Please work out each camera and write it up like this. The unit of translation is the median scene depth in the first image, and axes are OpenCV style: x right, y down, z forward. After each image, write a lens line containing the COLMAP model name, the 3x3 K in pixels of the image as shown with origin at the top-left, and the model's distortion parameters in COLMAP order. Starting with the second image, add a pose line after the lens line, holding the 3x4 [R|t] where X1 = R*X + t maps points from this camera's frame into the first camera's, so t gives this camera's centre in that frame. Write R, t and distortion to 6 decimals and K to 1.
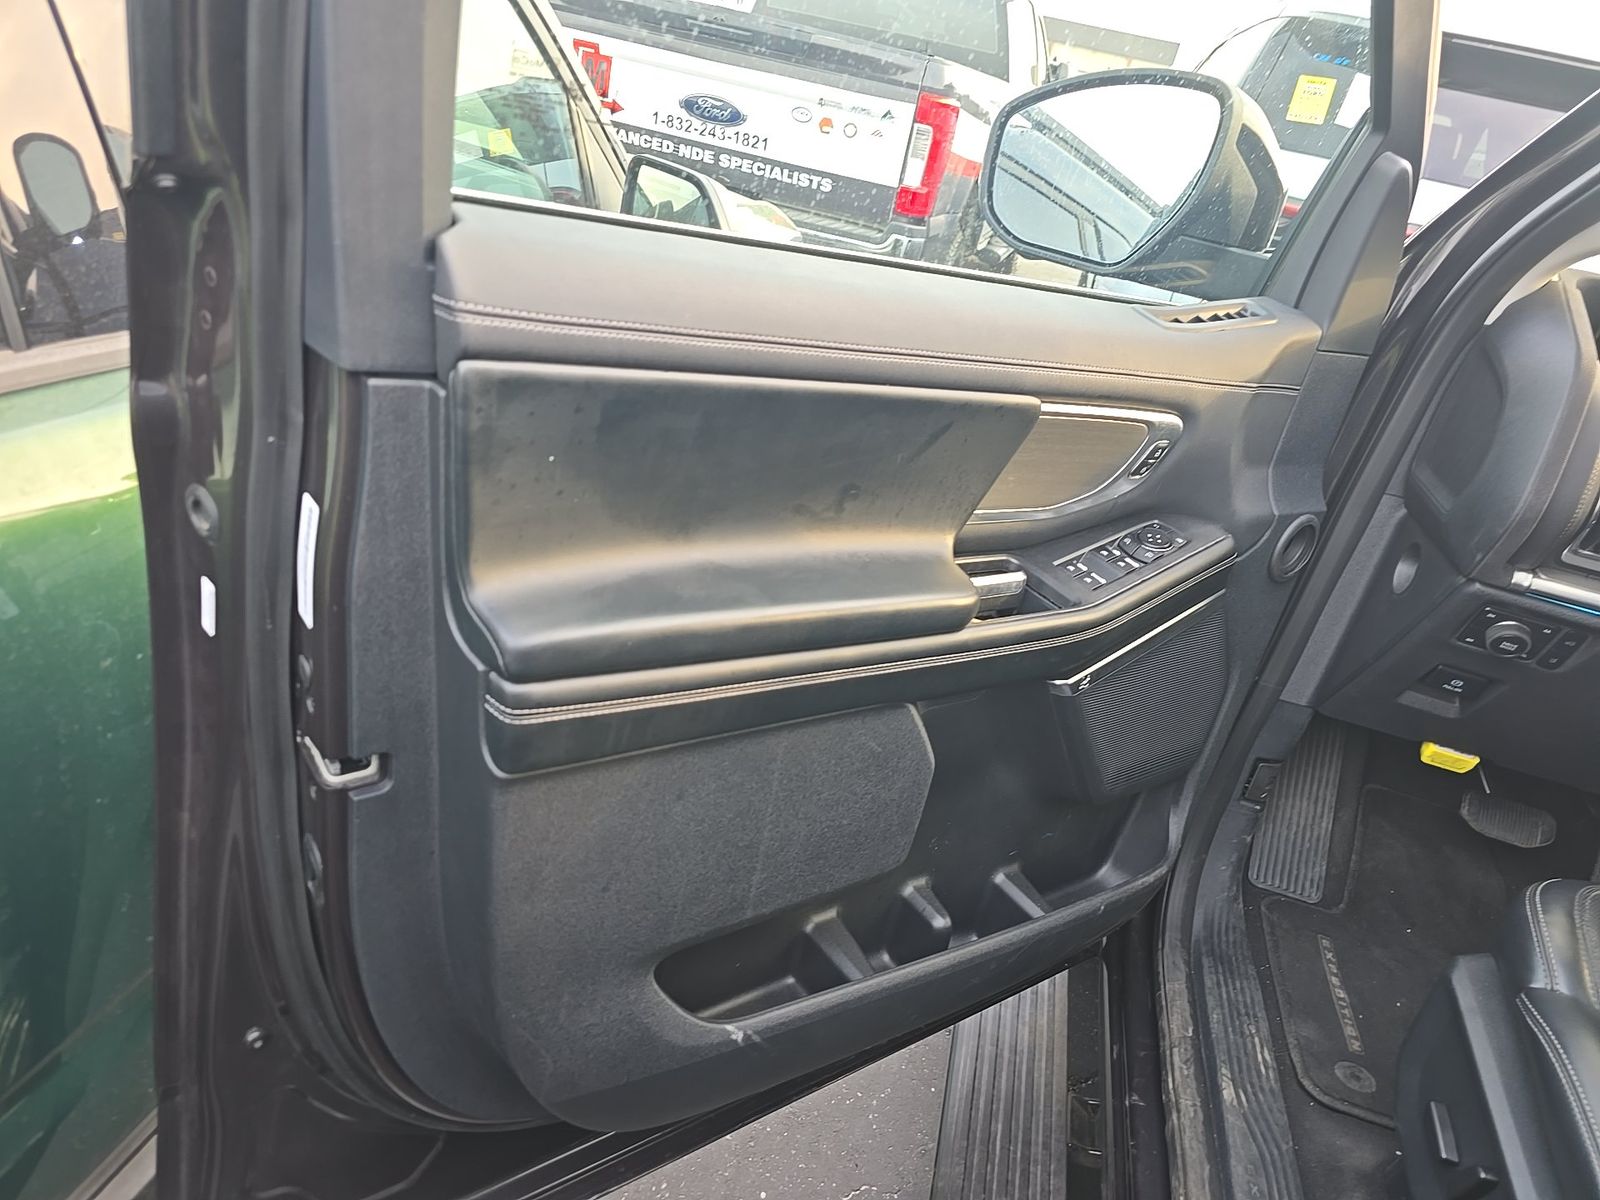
lens RADIAL K [[1070.9, 0, 800.0], [0, 1070.9, 600.0], [0, 0, 1]] dist [0.015170, -0.000145]
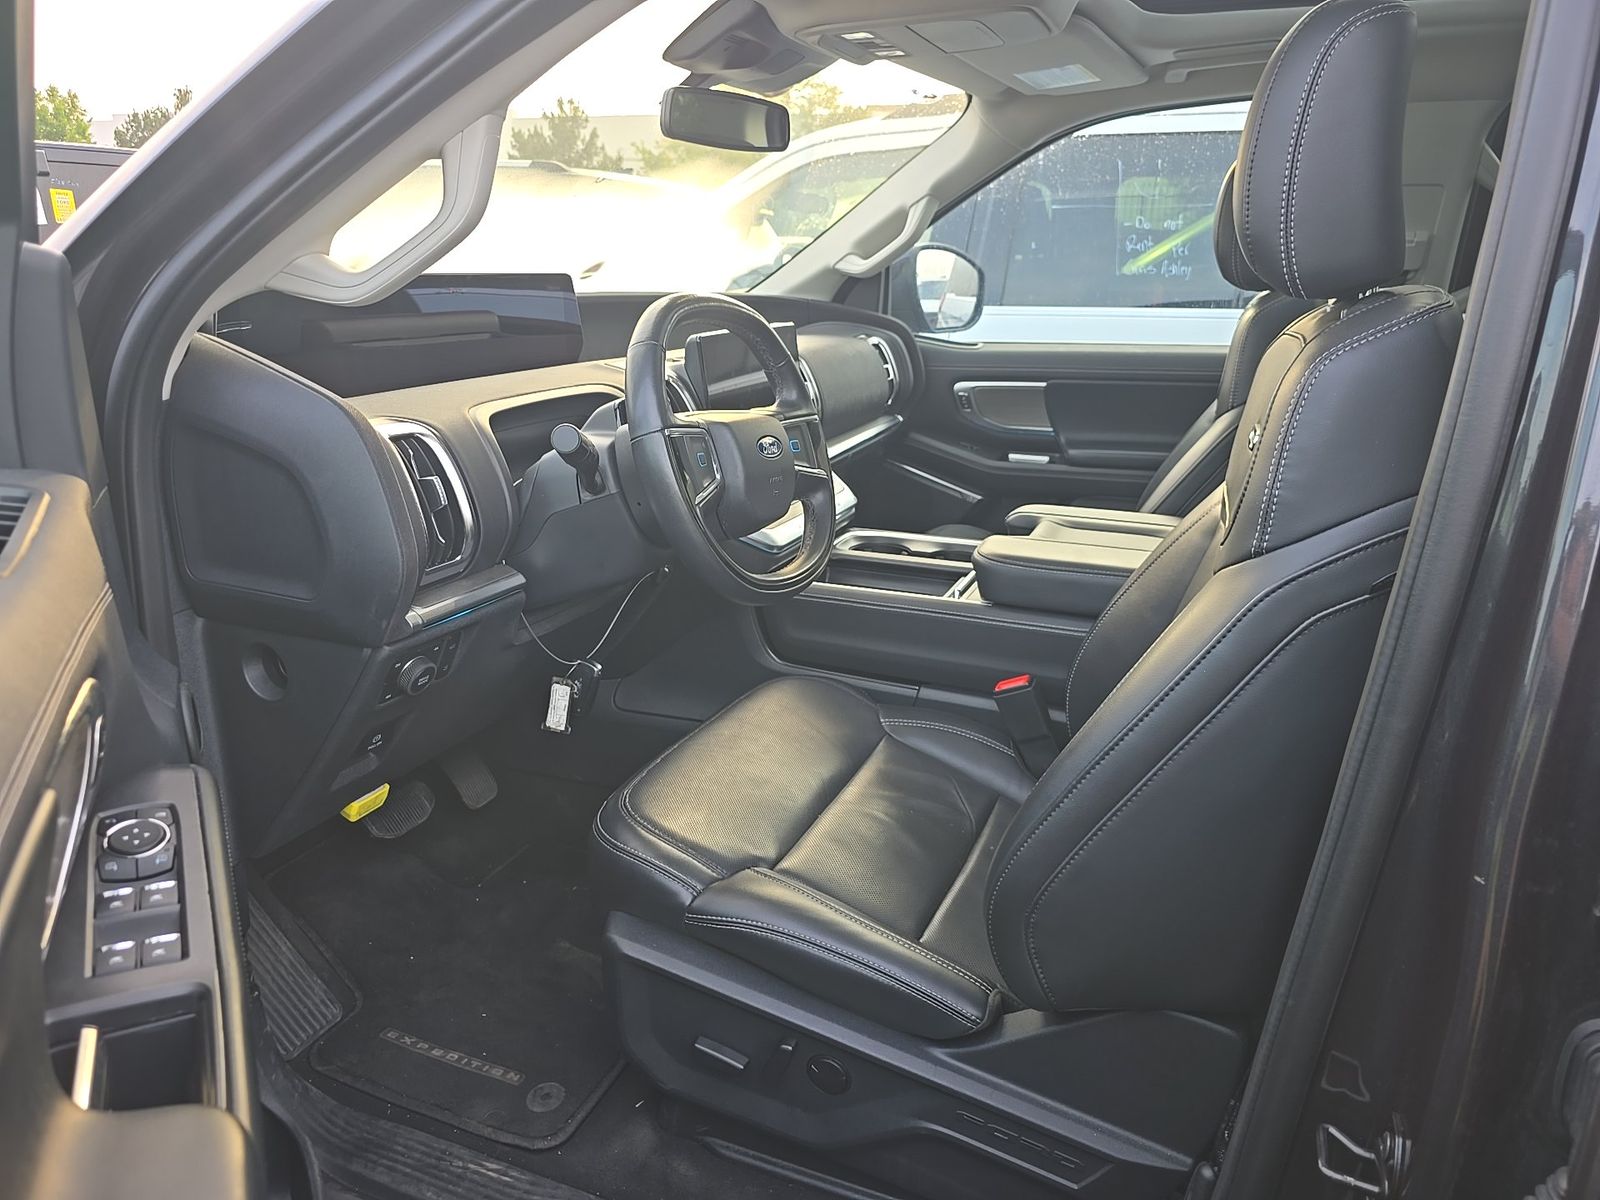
lens RADIAL K [[1070.9, 0, 800.0], [0, 1070.9, 600.0], [0, 0, 1]] dist [0.015170, -0.000145]
pose [[0.153853, -0.473323, 0.867349, -0.095492], [0.456440, 0.812576, 0.362468, -0.180633], [-0.876351, 0.340126, 0.341061, 0.272192]]
